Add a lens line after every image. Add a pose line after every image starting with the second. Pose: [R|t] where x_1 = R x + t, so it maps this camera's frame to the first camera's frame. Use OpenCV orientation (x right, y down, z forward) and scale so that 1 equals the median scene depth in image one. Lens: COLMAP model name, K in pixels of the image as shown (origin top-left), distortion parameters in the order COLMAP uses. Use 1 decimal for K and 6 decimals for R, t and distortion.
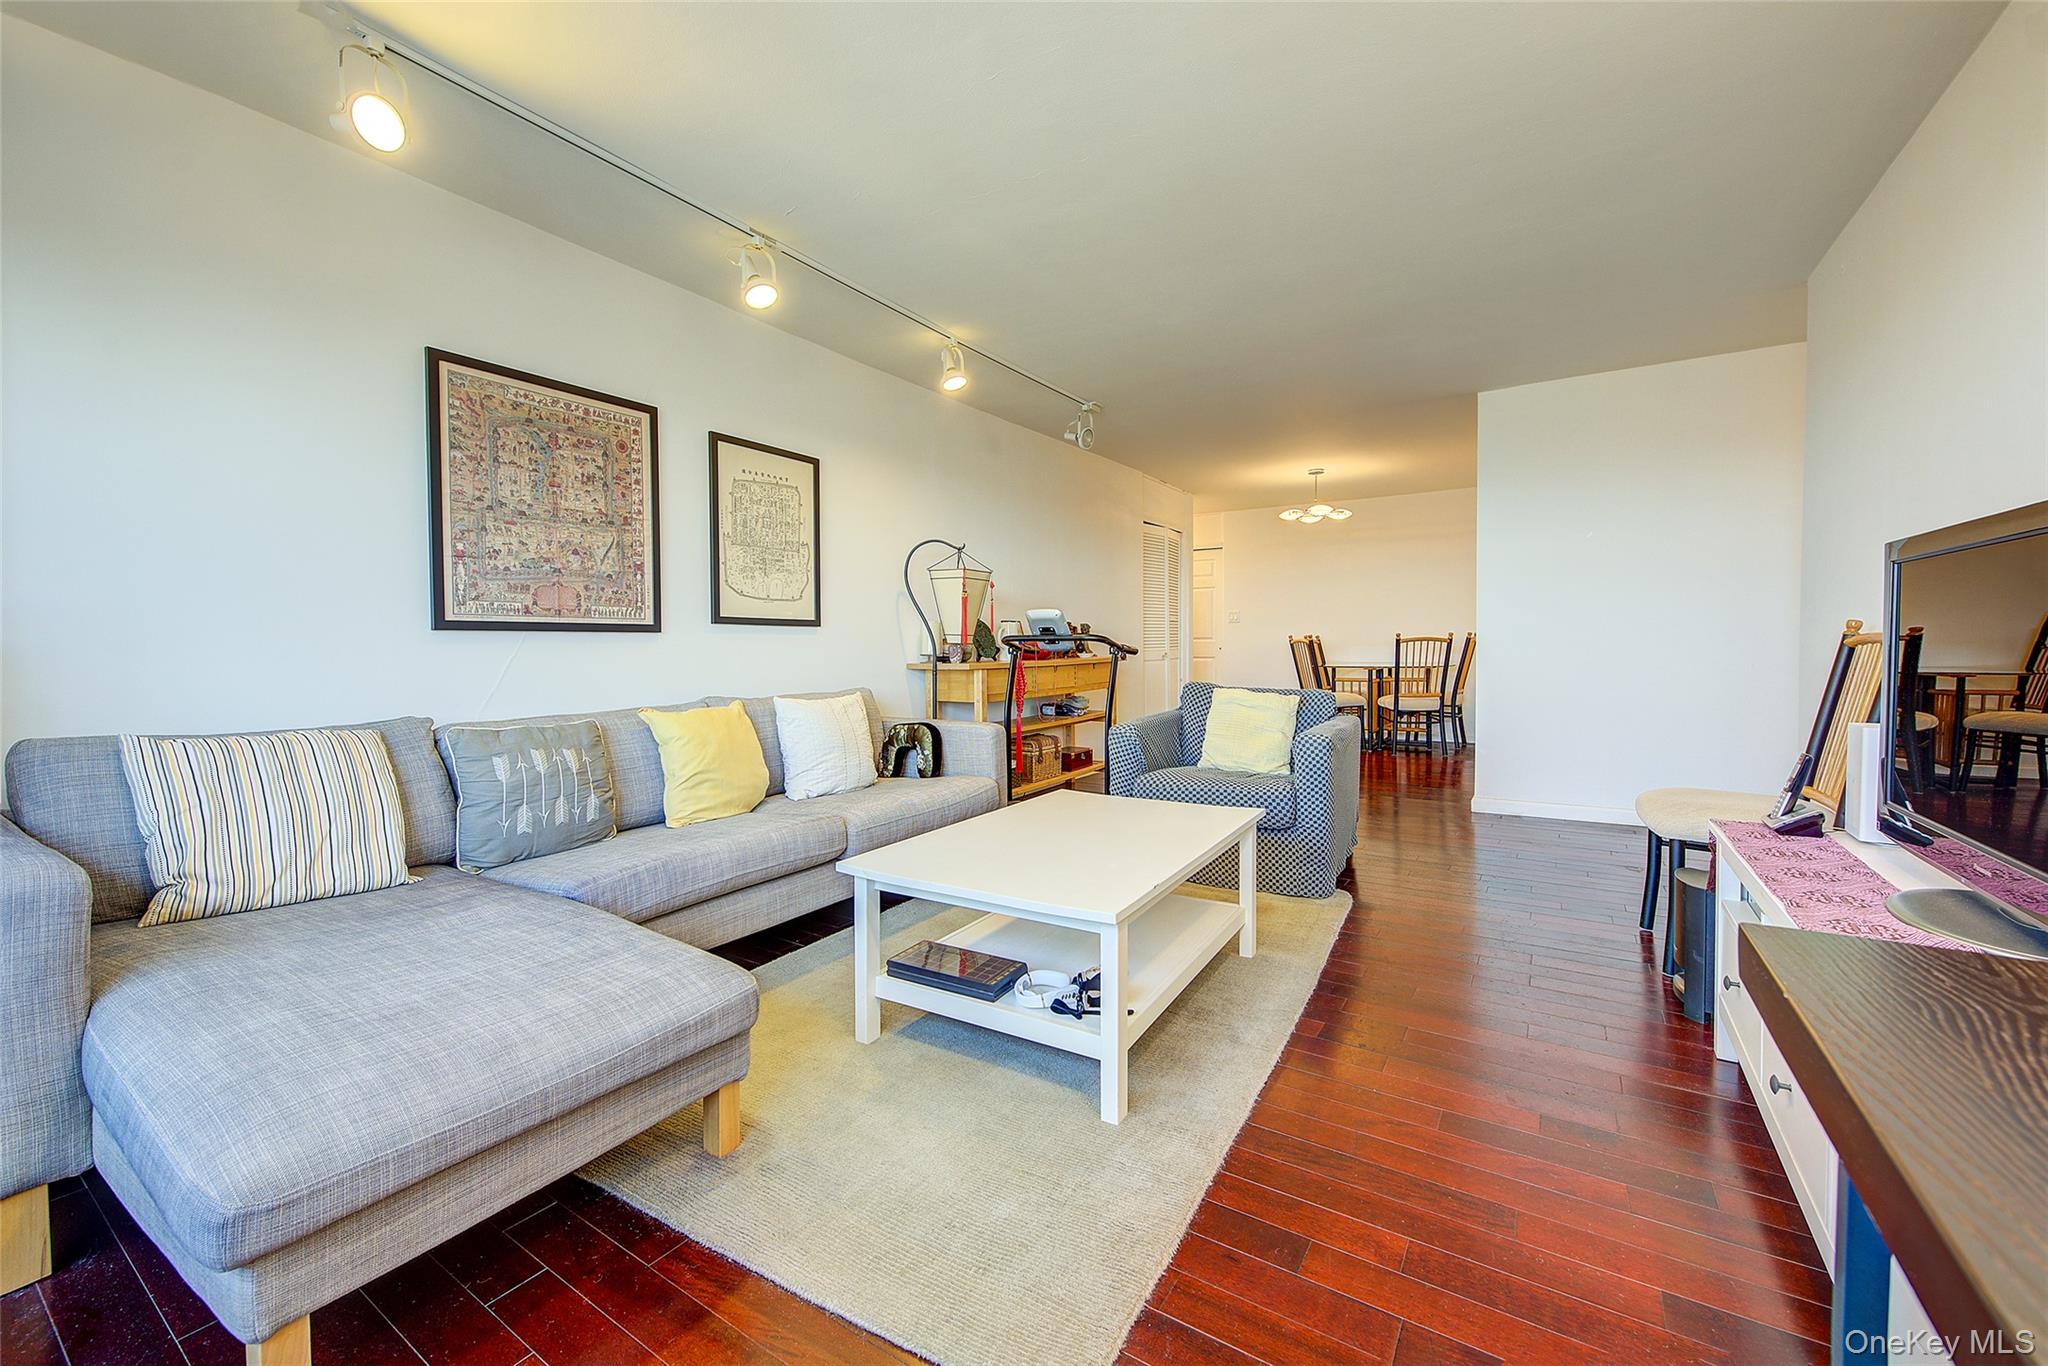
lens RADIAL K [[806.5, 0, 1025.7], [0, 806.5, 673.4], [0, 0, 1]] dist [-0.009421, -0.000042]
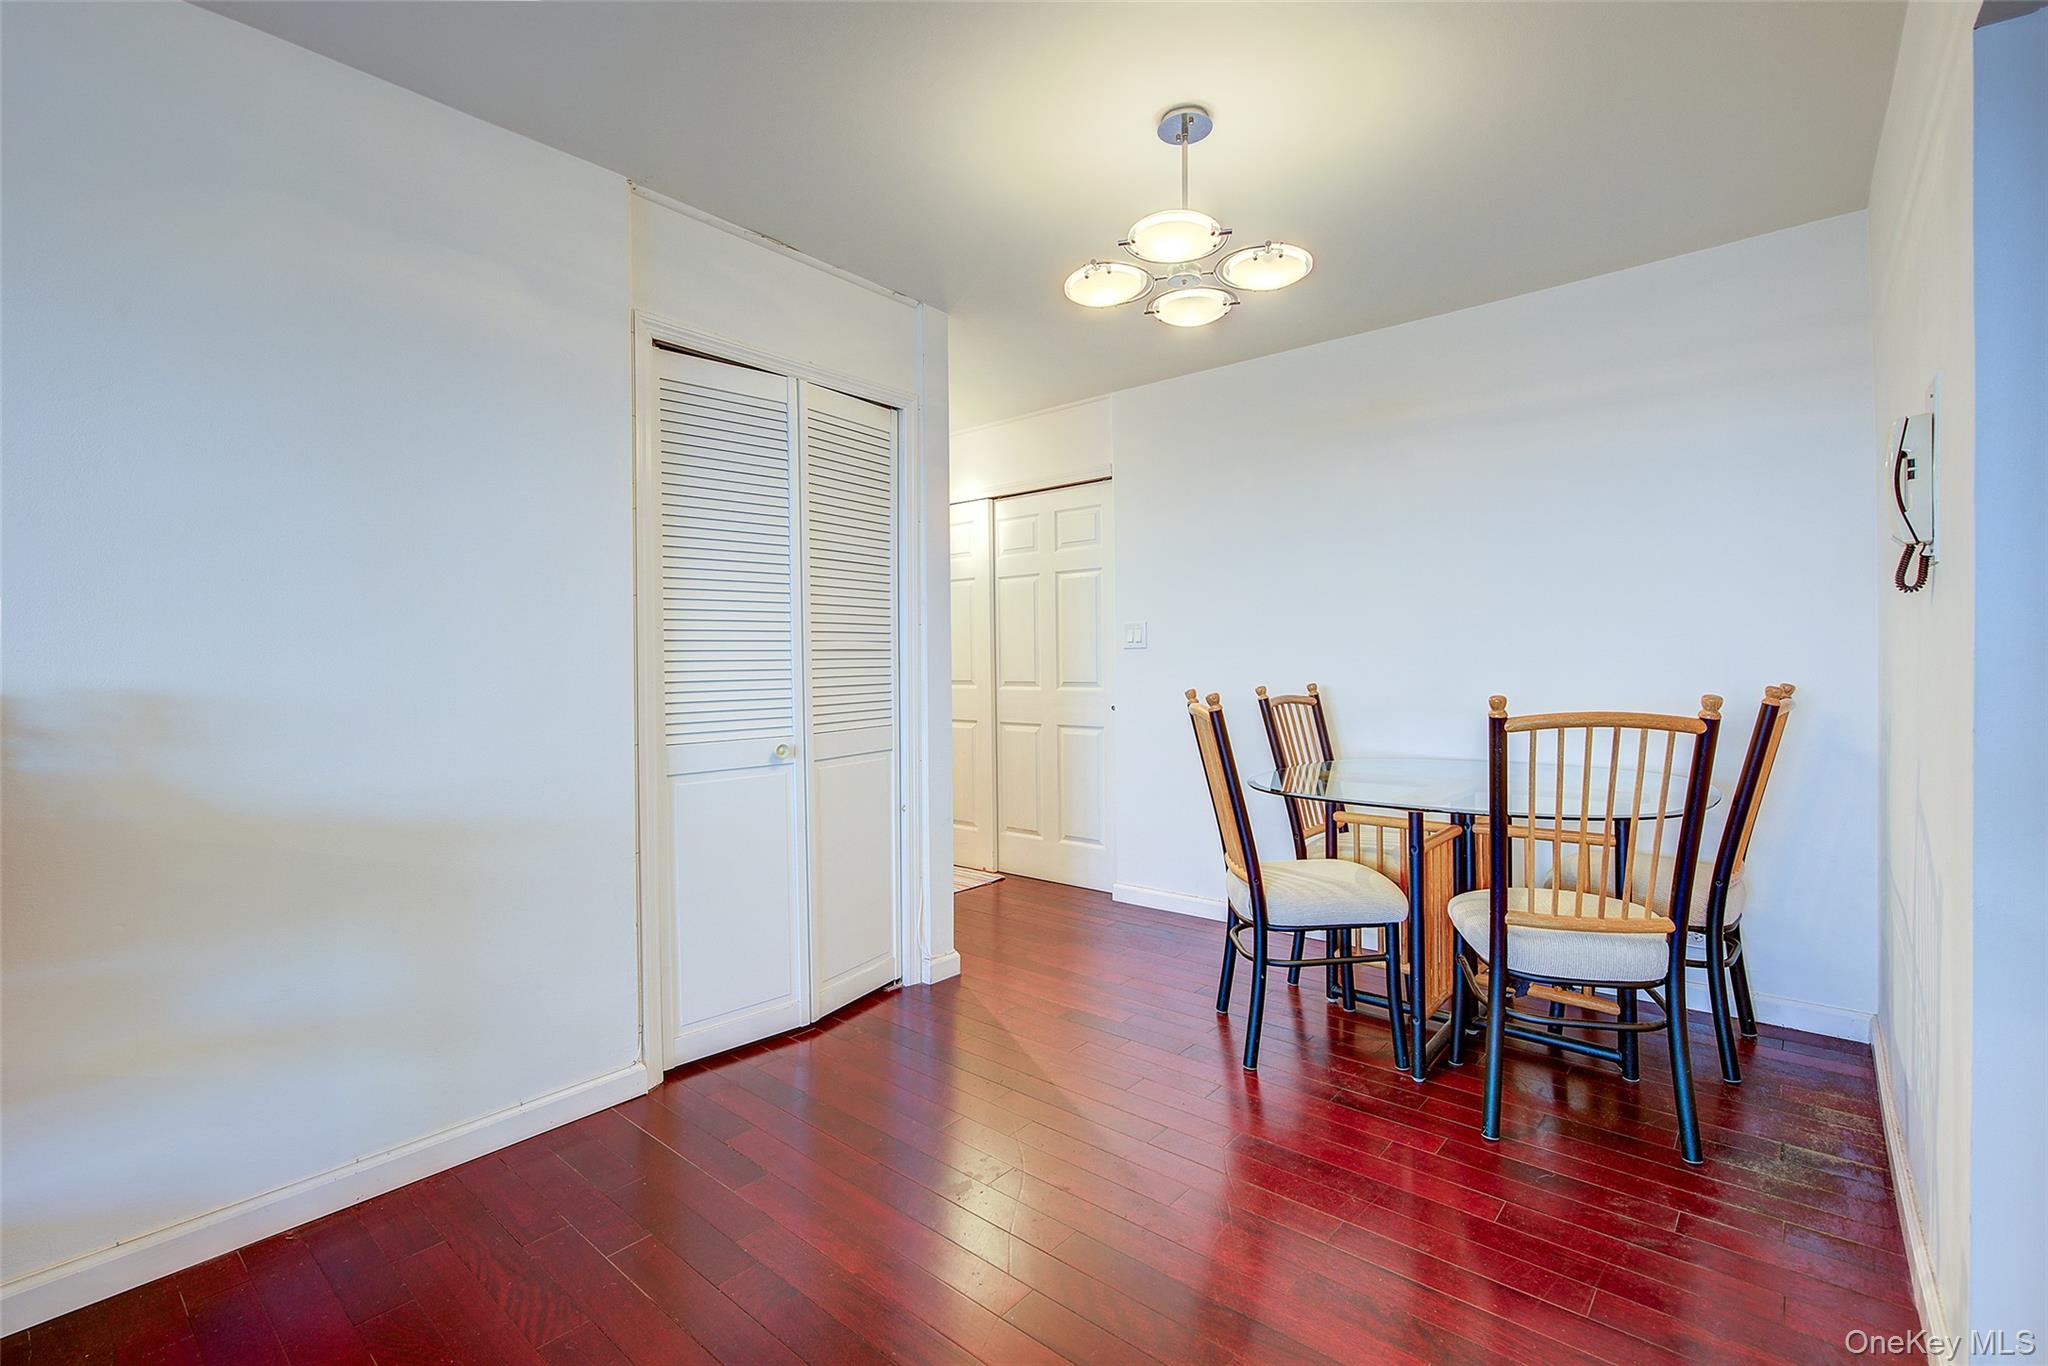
lens RADIAL K [[894.2, 0, 1016.7], [0, 894.2, 678.6], [0, 0, 1]] dist [-0.001390, -0.000095]
pose [[0.989414, 0.007669, -0.144916, 0.331900], [-0.012335, 0.999433, -0.031325, -0.042829], [0.144594, 0.032781, 0.988948, 0.650437]]
